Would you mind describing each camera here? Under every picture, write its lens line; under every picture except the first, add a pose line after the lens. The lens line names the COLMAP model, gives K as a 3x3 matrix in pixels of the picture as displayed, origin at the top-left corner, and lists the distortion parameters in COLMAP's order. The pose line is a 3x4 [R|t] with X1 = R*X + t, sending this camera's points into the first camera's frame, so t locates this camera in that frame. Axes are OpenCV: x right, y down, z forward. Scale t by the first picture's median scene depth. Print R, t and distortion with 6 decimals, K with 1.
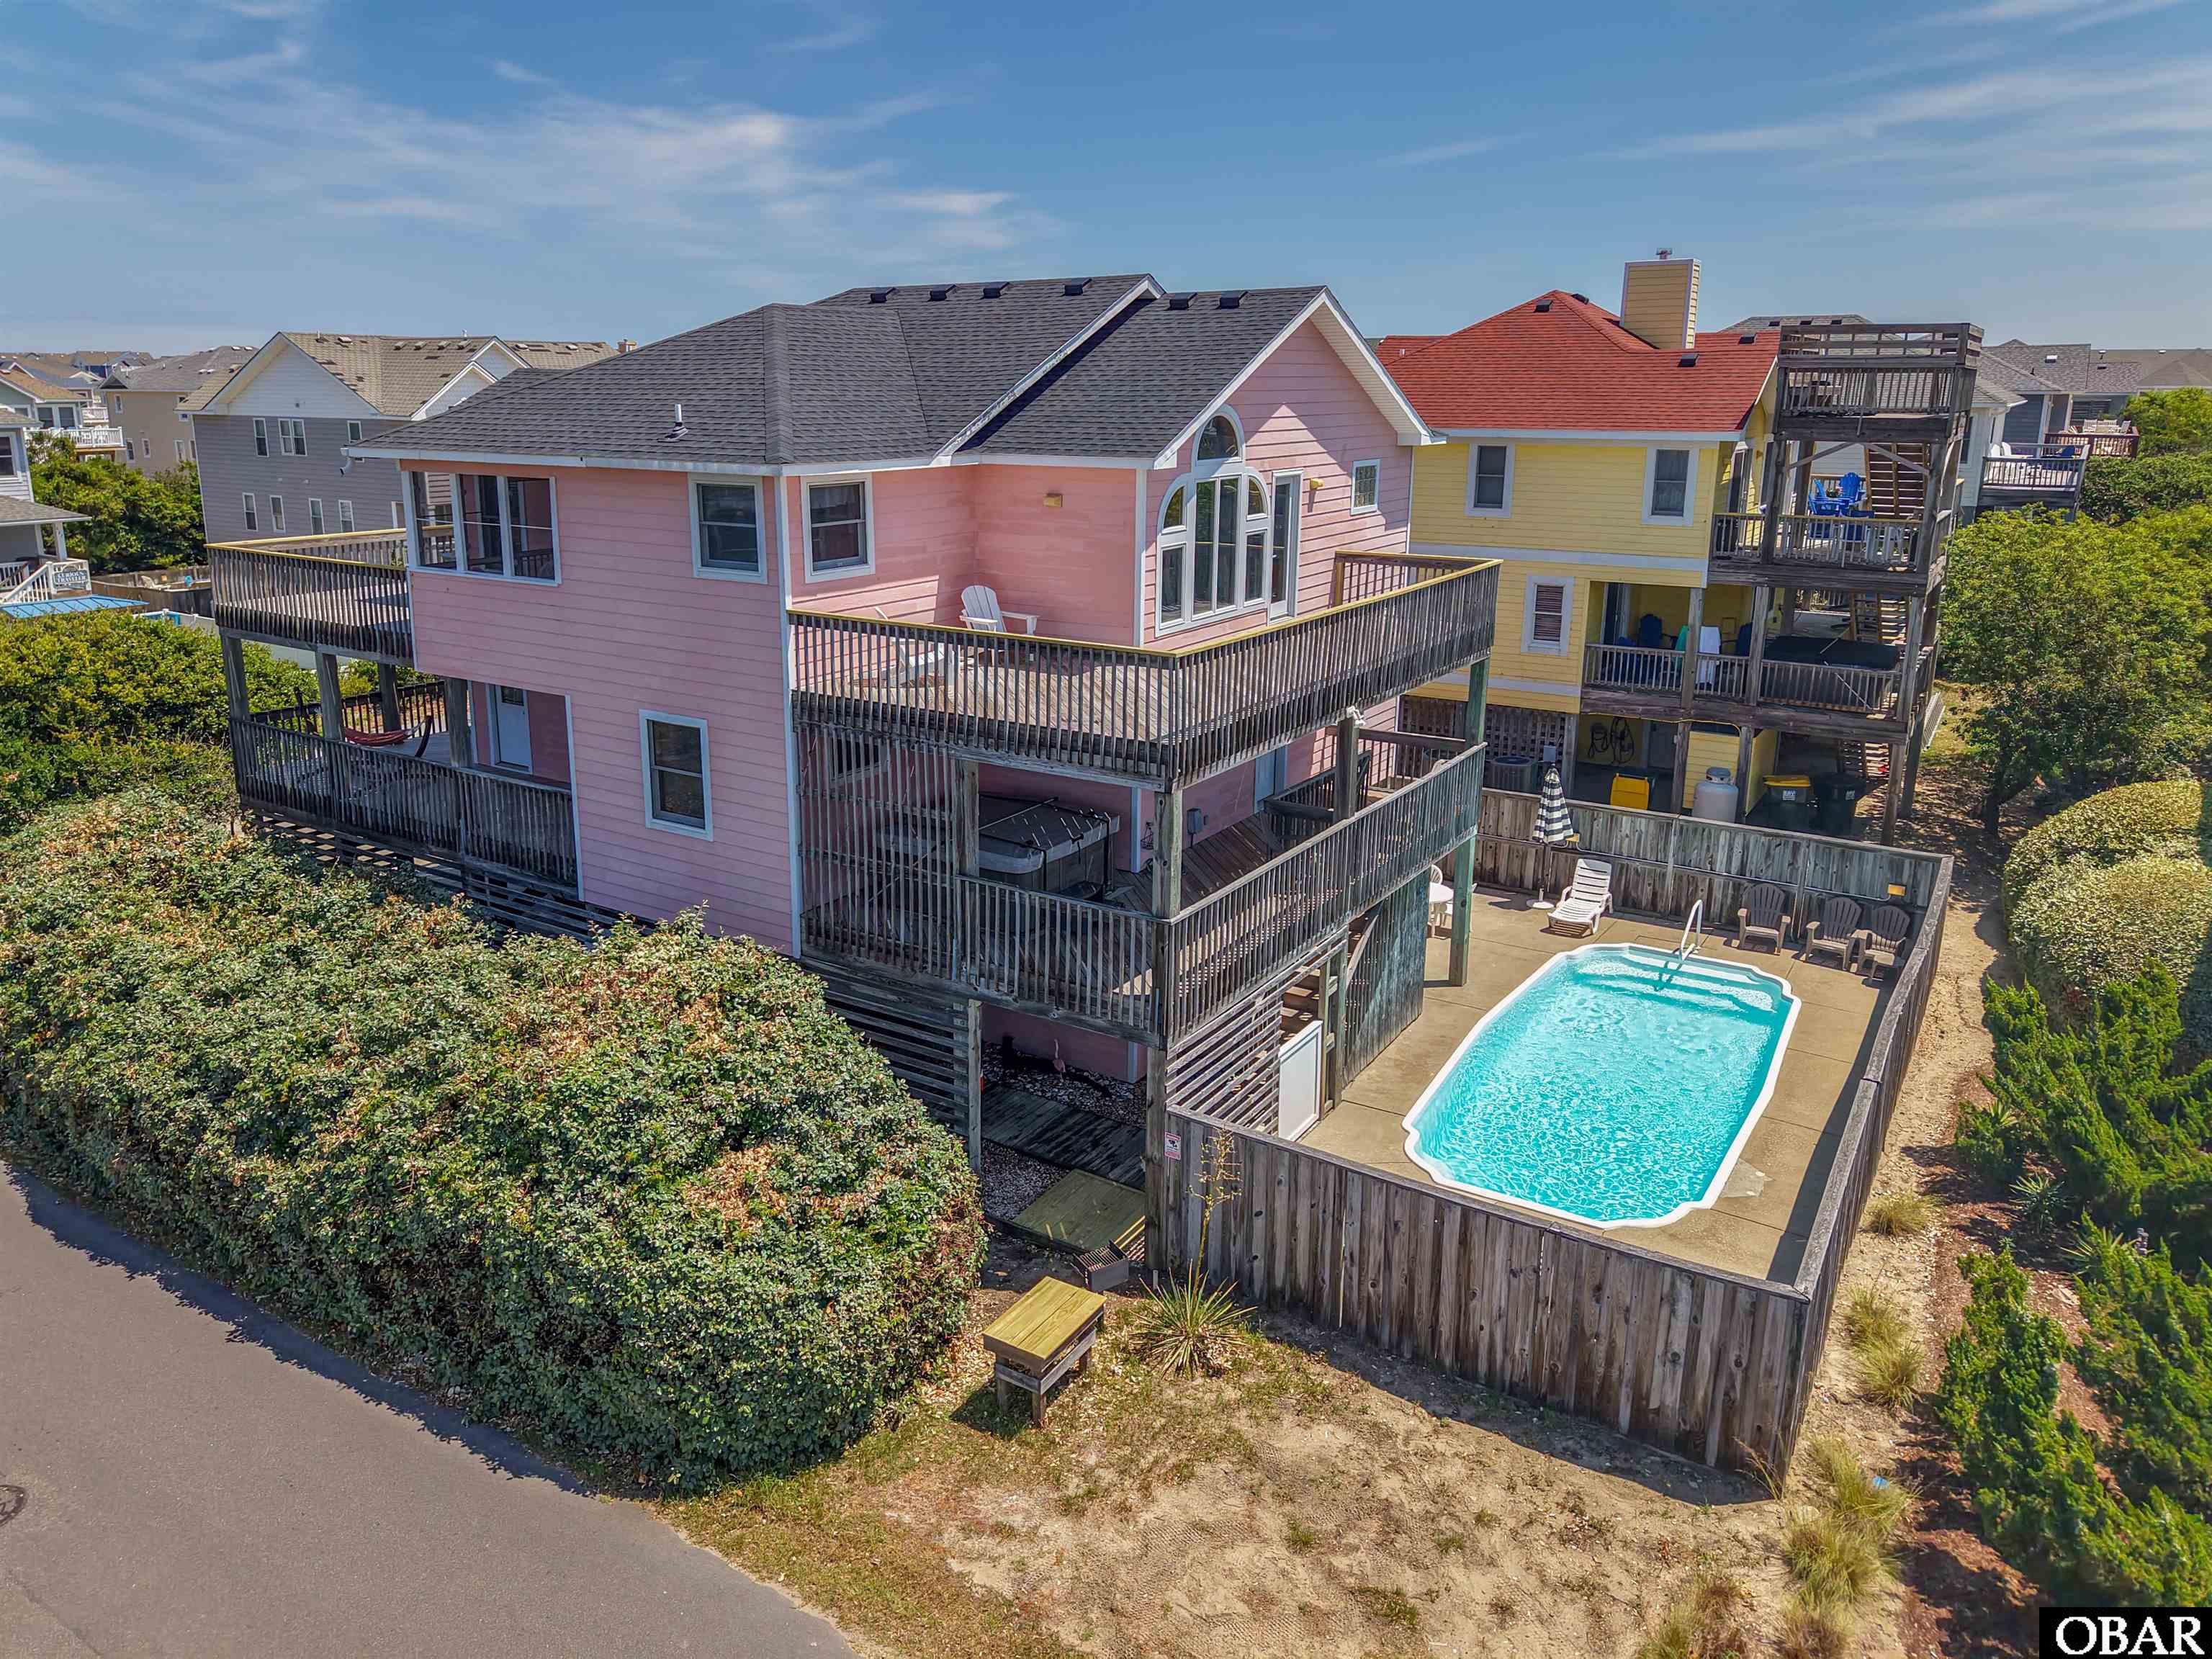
lens RADIAL K [[1782.1, 0, 982.0], [0, 1782.1, 1010.7], [0, 0, 1]] dist [0.010317, -0.003966]
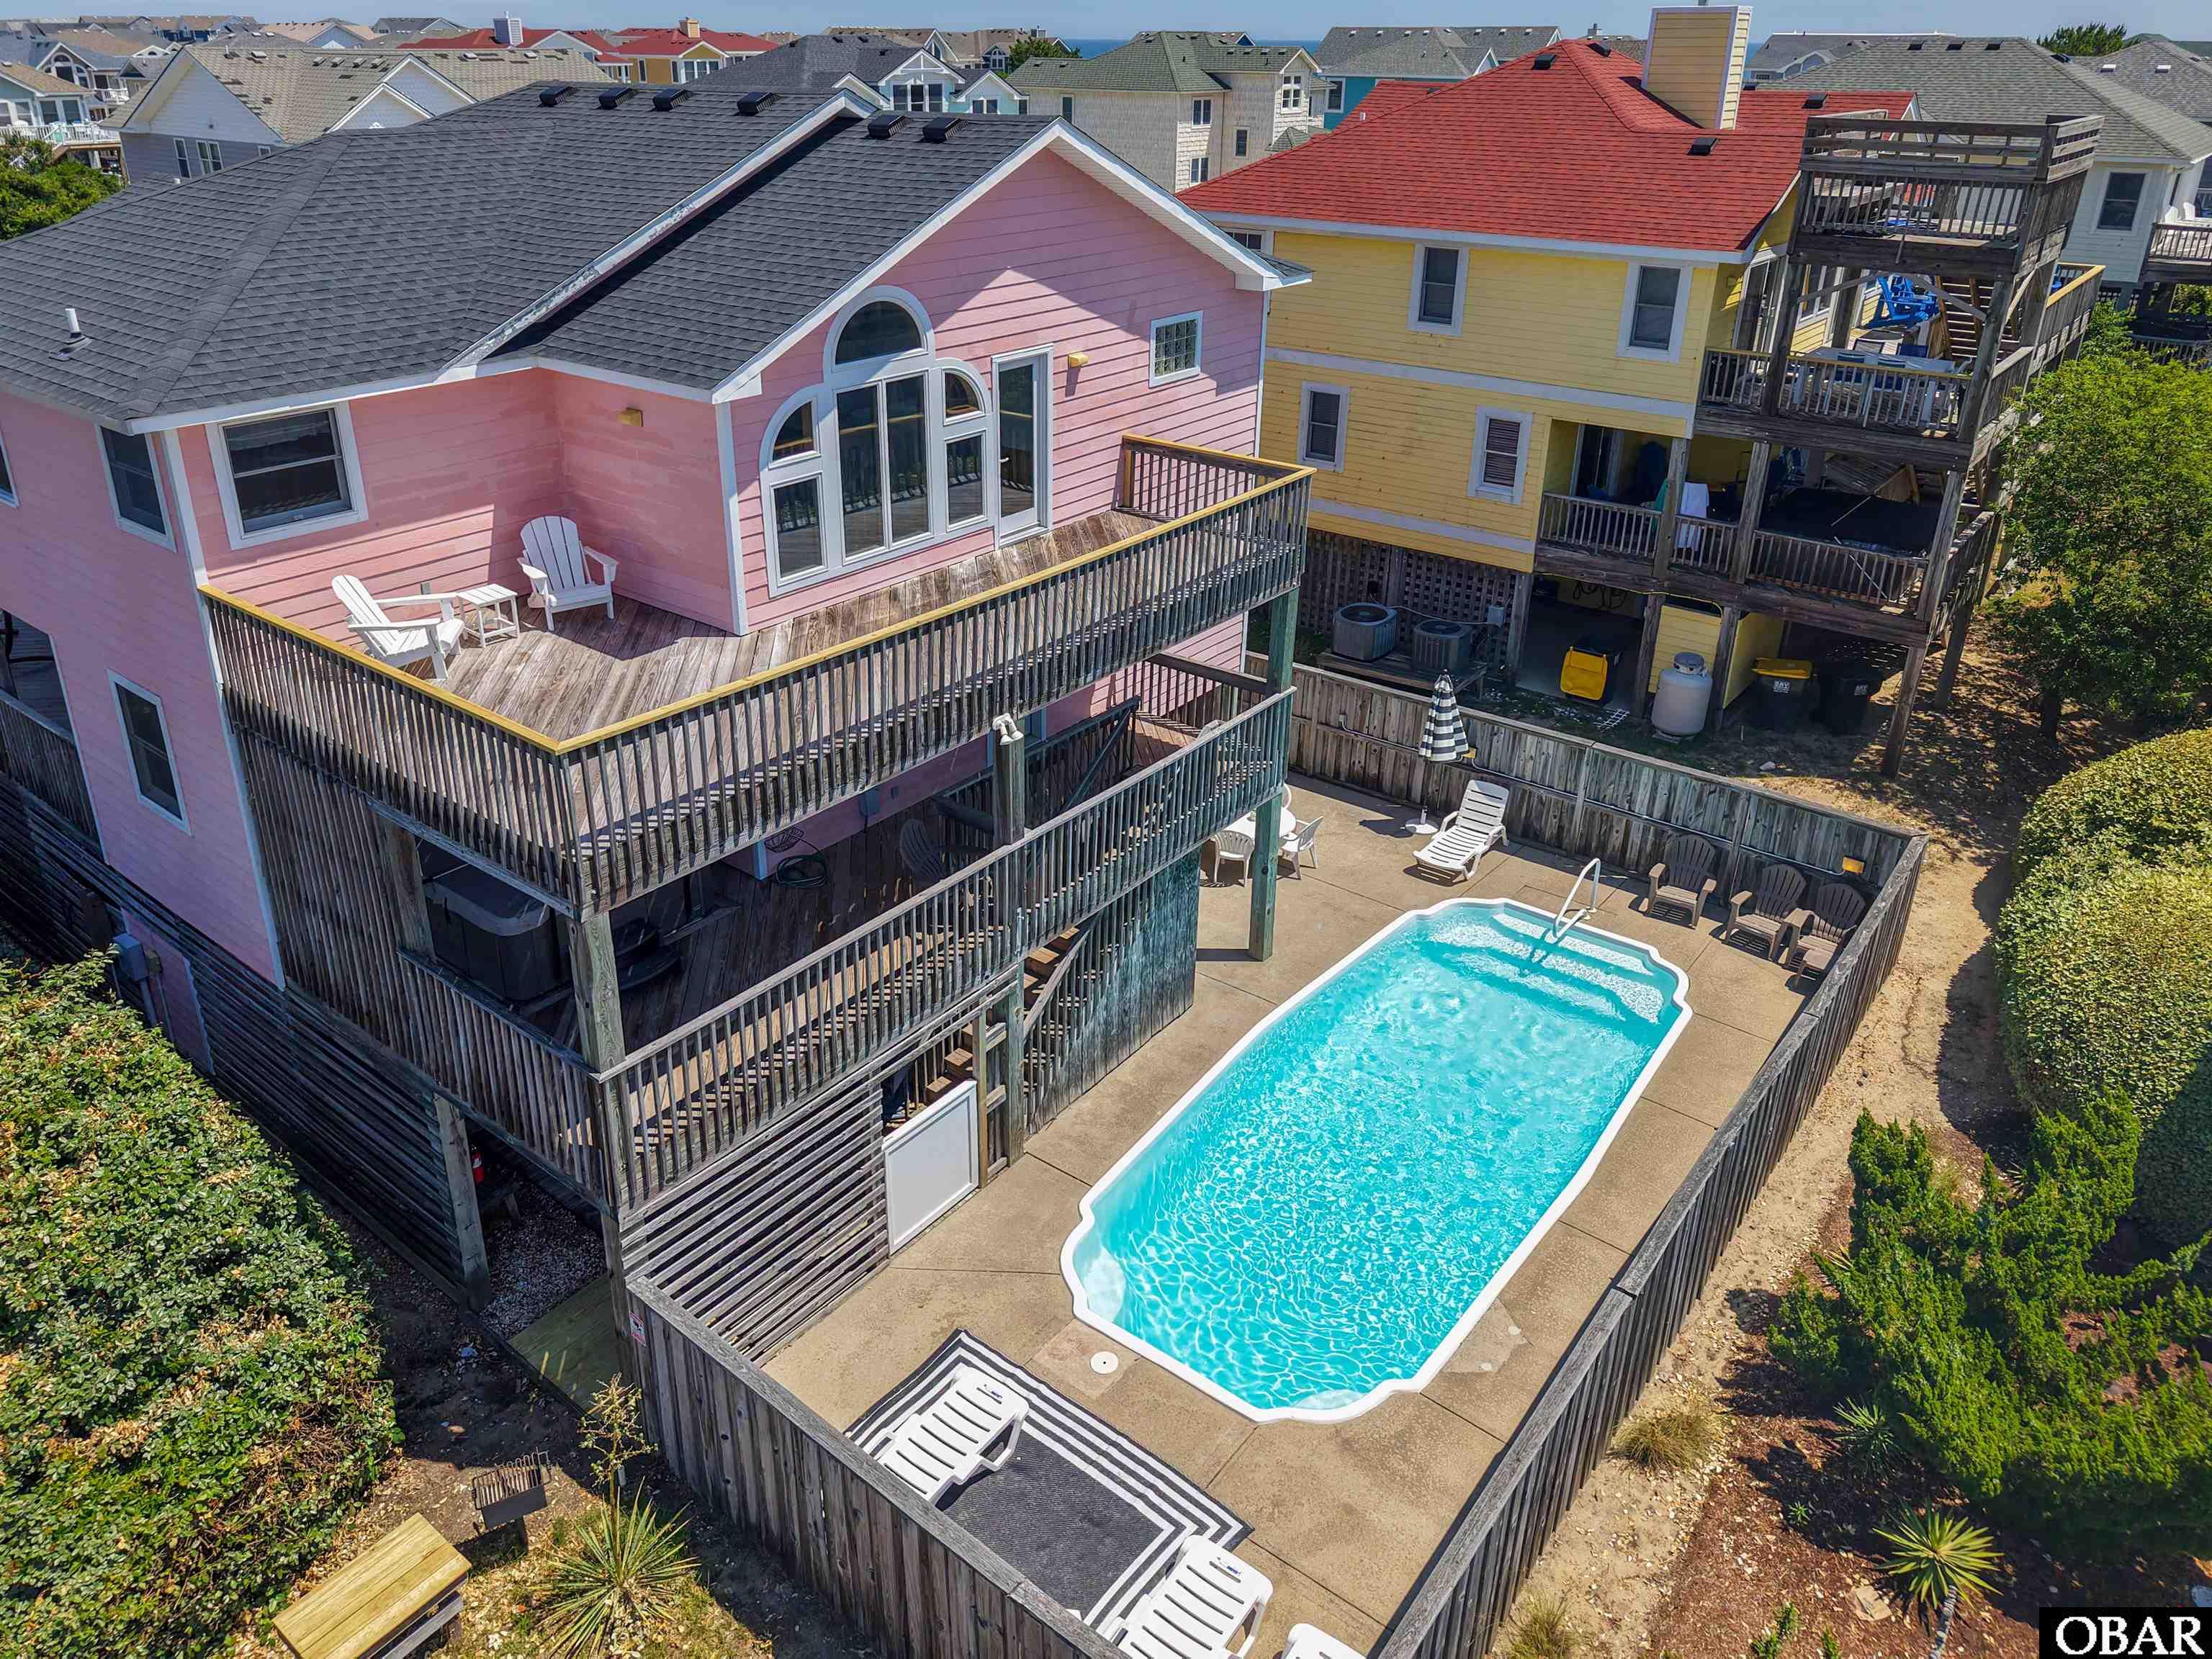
lens RADIAL K [[1539.6, 0, 1107.6], [0, 1539.6, 739.2], [0, 0, 1]] dist [0.009975, 0.001446]
pose [[0.989451, 0.075371, -0.123714, 0.277375], [-0.059022, 0.989640, 0.130876, -0.205890], [0.132296, -0.122194, 0.983650, 0.296700]]
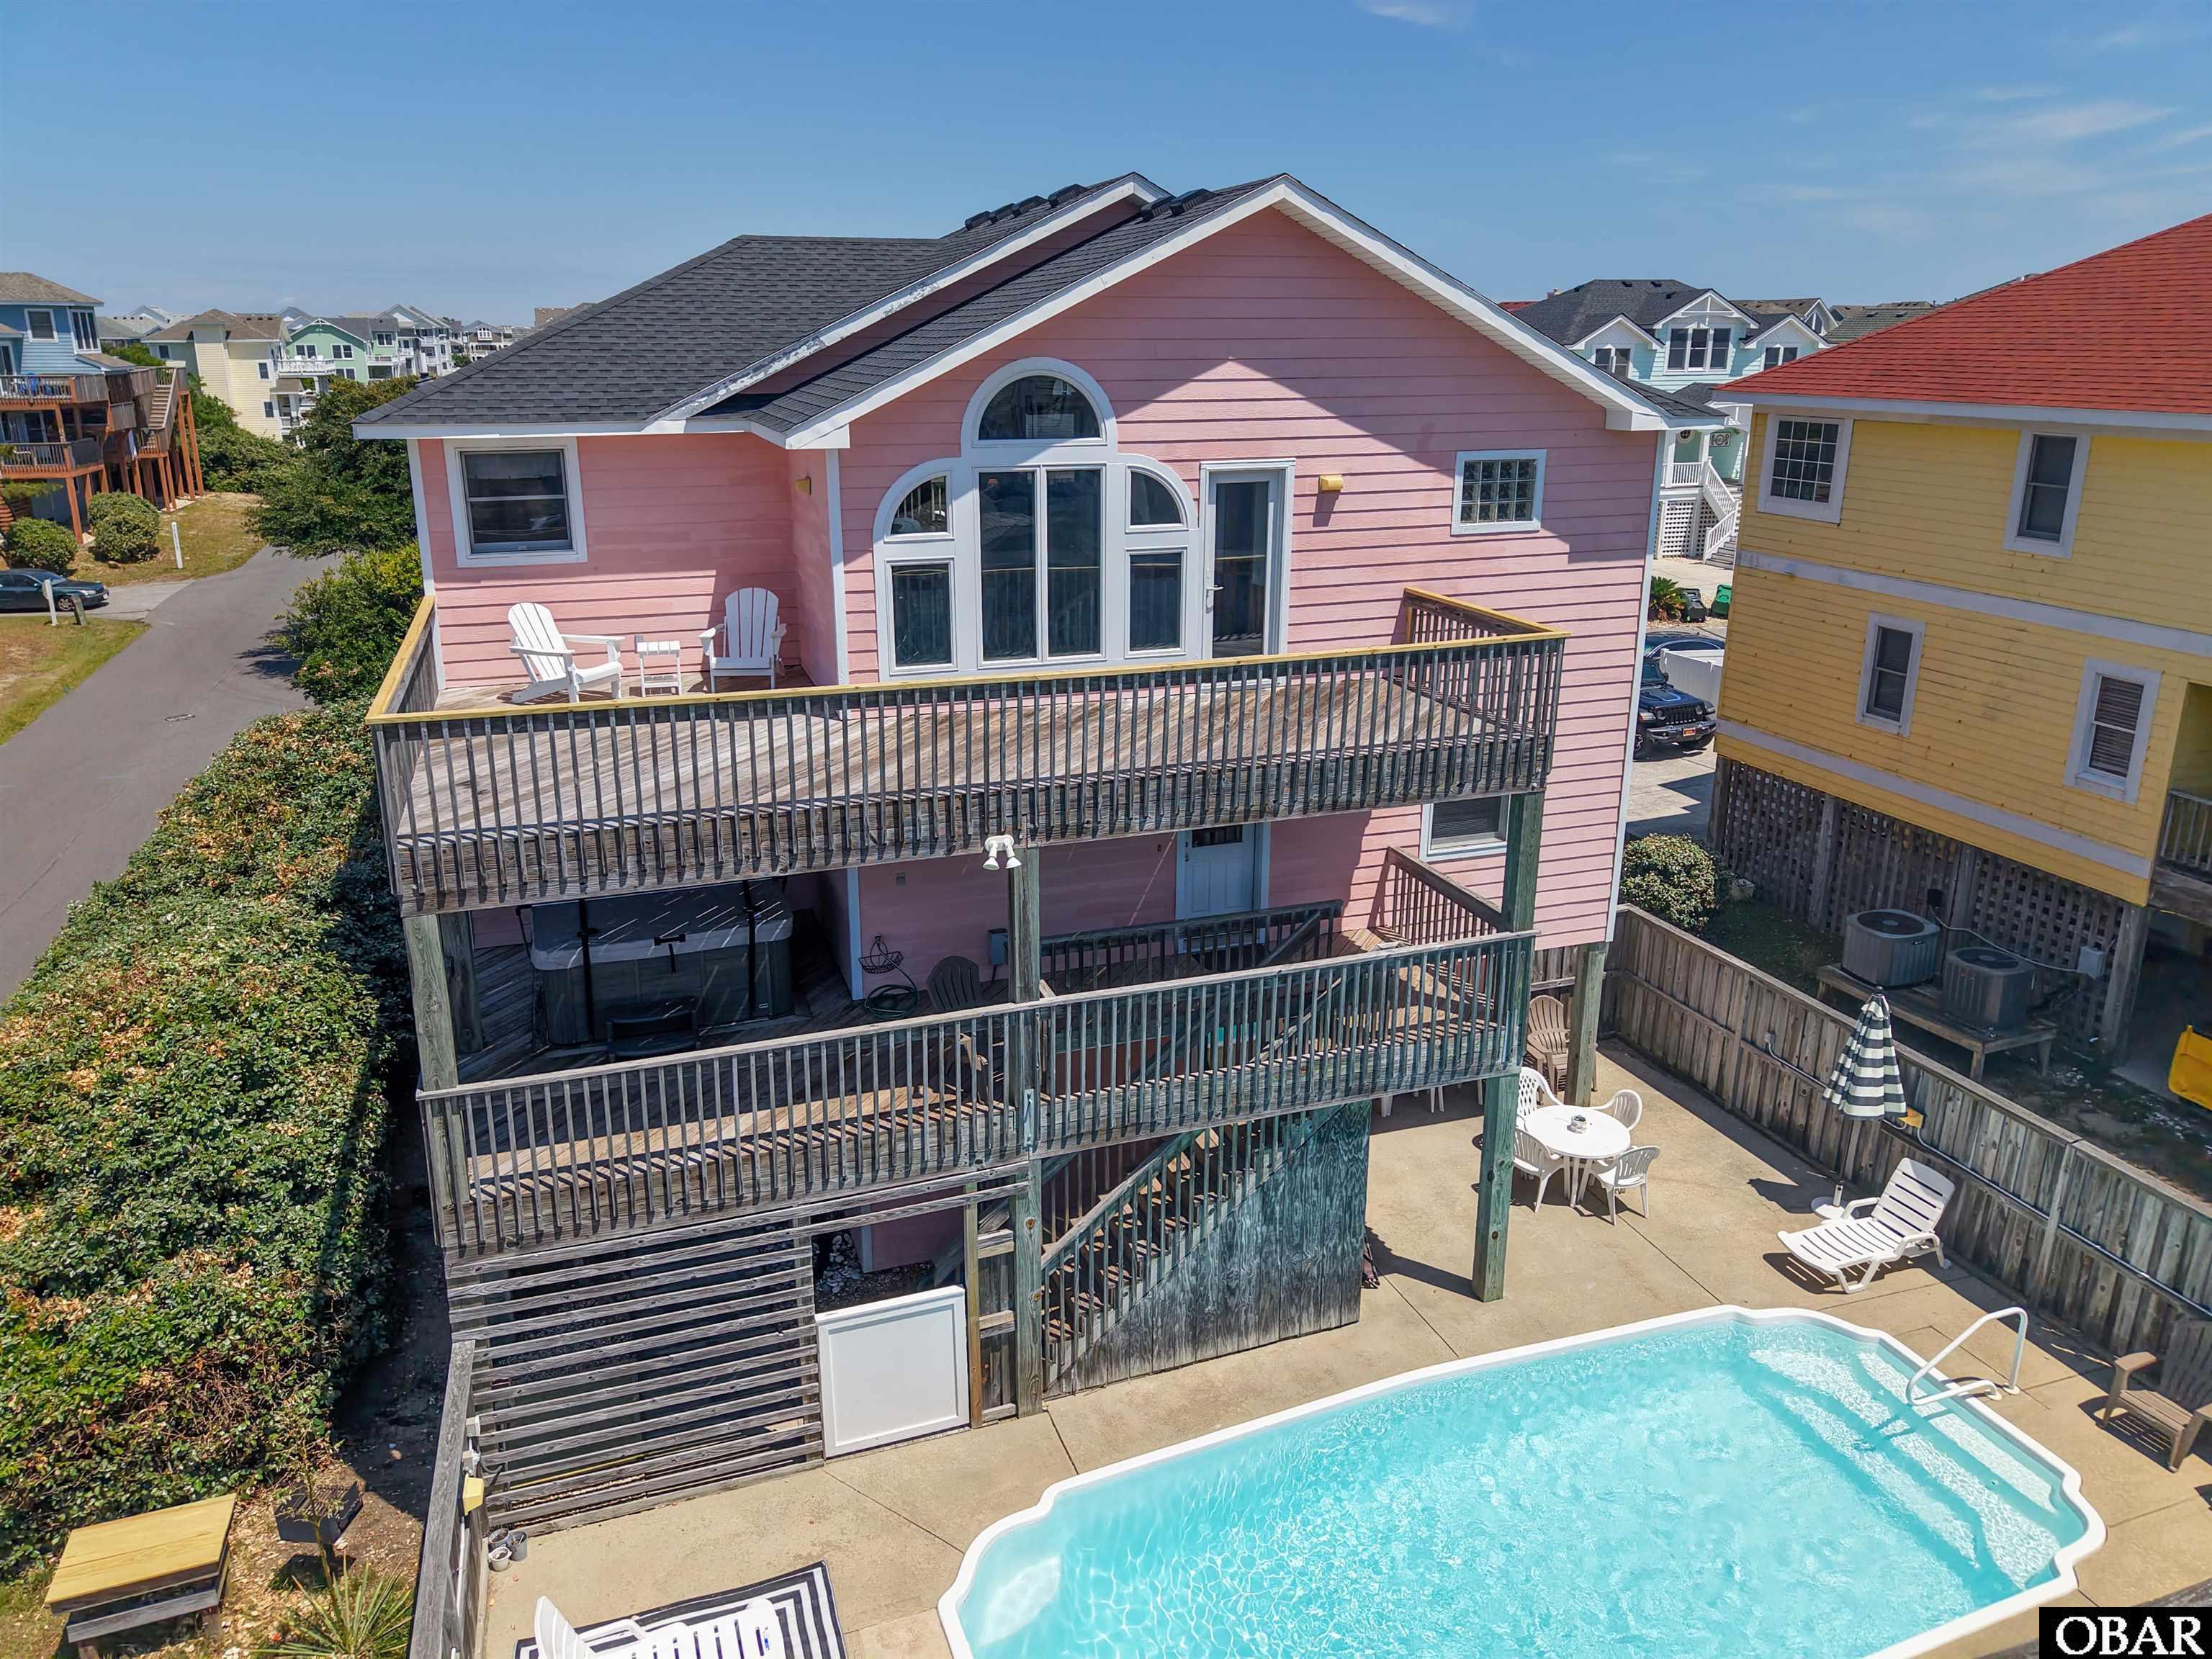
lens RADIAL K [[1589.5, 0, 1281.4], [0, 1589.5, 882.6], [0, 0, 1]] dist [-0.001513, 0.005668]
pose [[0.756165, 0.218265, -0.616908, 0.524344], [-0.218775, 0.972809, 0.076024, -0.181805], [0.616727, 0.077477, 0.783355, 0.512516]]
